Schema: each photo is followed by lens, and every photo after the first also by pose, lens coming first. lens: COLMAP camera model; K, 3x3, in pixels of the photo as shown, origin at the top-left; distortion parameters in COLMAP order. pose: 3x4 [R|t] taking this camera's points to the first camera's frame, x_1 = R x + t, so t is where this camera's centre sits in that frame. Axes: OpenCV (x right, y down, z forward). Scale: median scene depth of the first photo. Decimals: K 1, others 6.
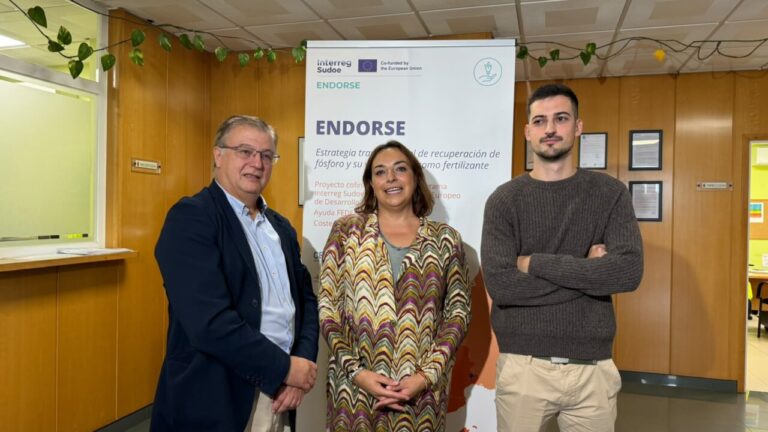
lens RADIAL K [[550.9, 0, 384.8], [0, 550.9, 219.1], [0, 0, 1]] dist [0.002971, -0.007258]
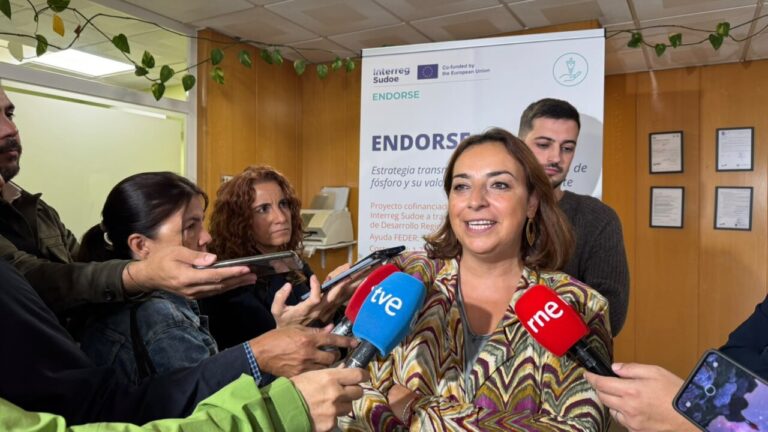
lens RADIAL K [[548.7, 0, 384.0], [0, 548.7, 216.0], [0, 0, 1]] dist [0.024064, -0.040426]
pose [[0.972130, -0.003863, -0.234410, 0.089376], [0.003192, 0.999990, -0.003244, -0.035575], [0.234420, 0.002405, 0.972132, 0.100336]]
